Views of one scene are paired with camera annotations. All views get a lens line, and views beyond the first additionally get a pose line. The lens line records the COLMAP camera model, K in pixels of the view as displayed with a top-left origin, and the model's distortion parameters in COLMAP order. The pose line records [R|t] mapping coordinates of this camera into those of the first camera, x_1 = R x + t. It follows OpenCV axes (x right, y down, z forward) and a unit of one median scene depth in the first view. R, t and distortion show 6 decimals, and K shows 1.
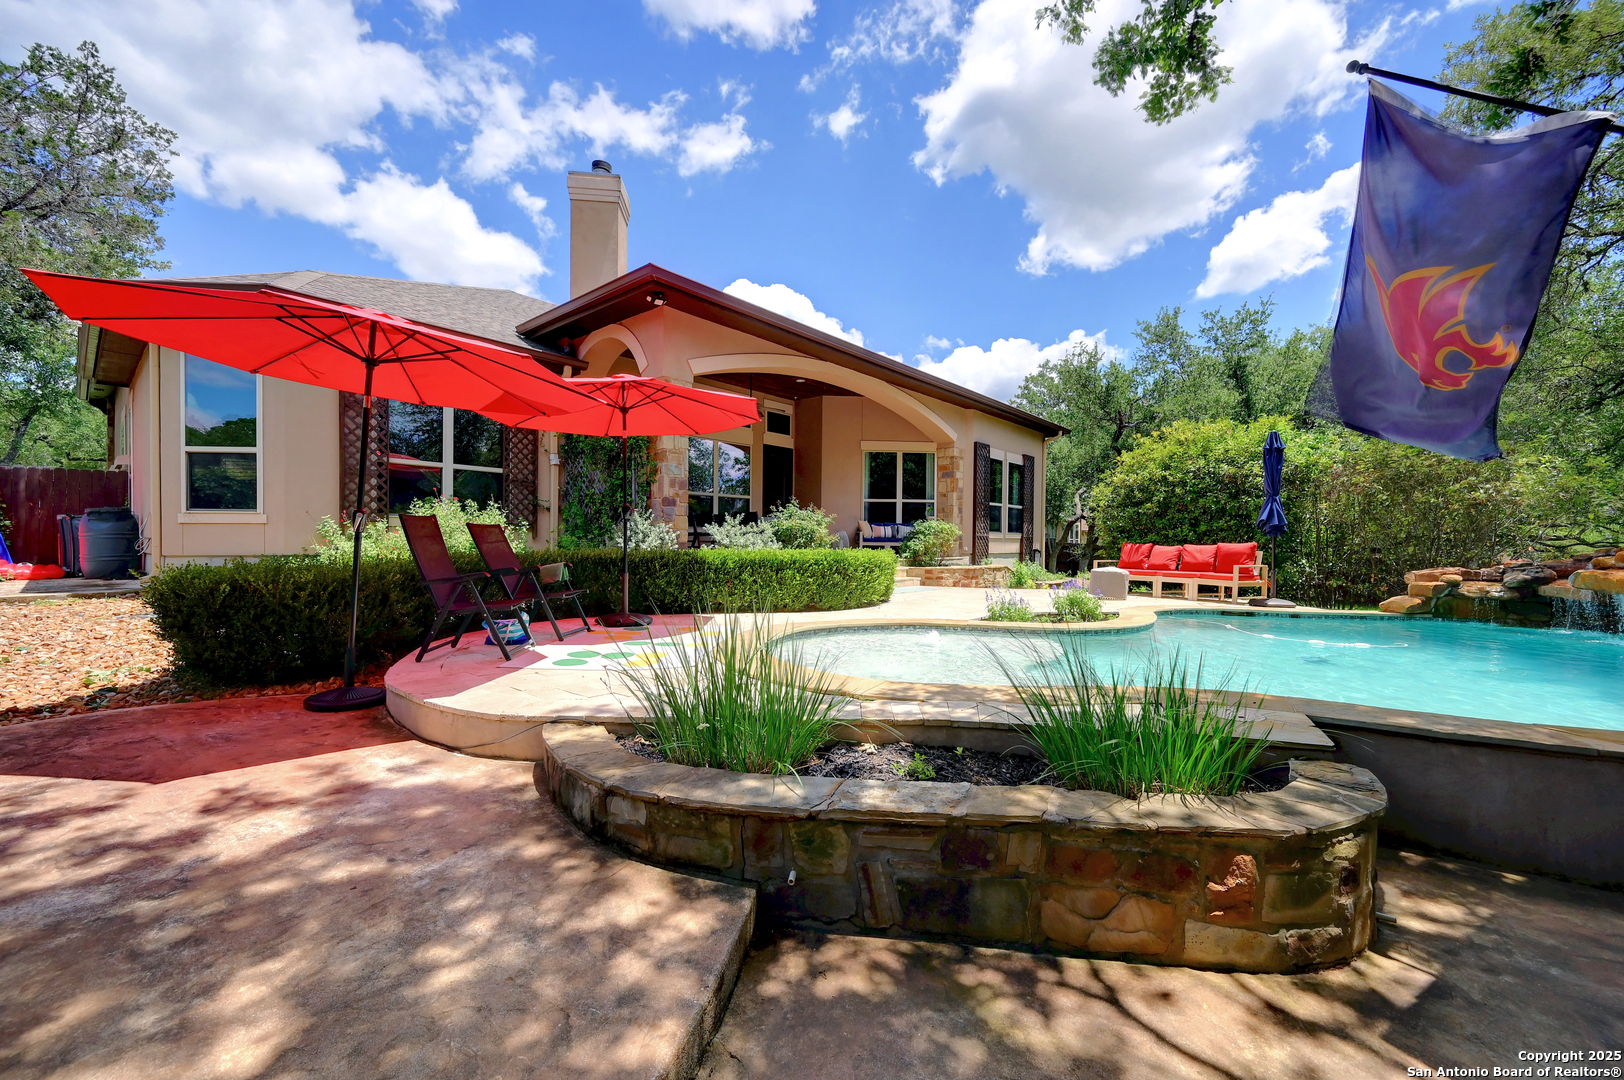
lens RADIAL K [[656.3, 0, 824.2], [0, 656.3, 567.3], [0, 0, 1]] dist [0.006974, -0.002339]
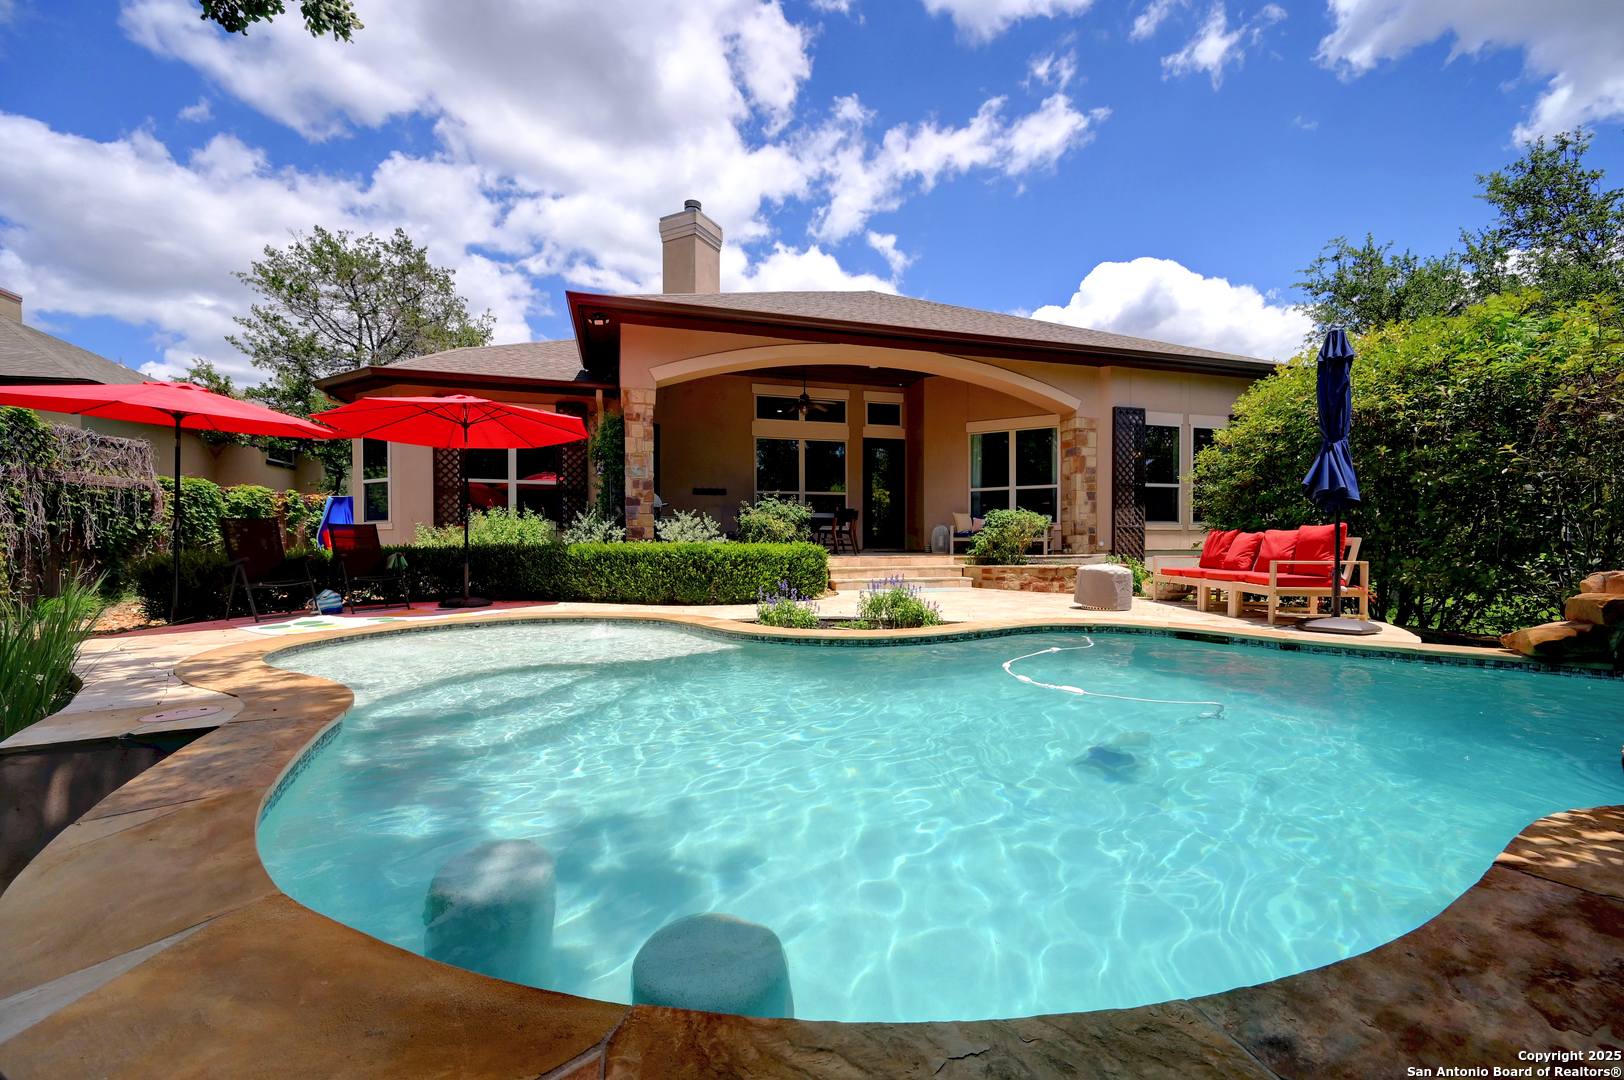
lens RADIAL K [[656.3, 0, 813.4], [0, 656.3, 540.5], [0, 0, 1]] dist [0.006974, -0.002339]
pose [[0.830098, -0.015436, -0.557403, 0.367041], [-0.011078, 0.998963, -0.044163, 0.006162], [0.557507, 0.042834, 0.829066, 0.156040]]
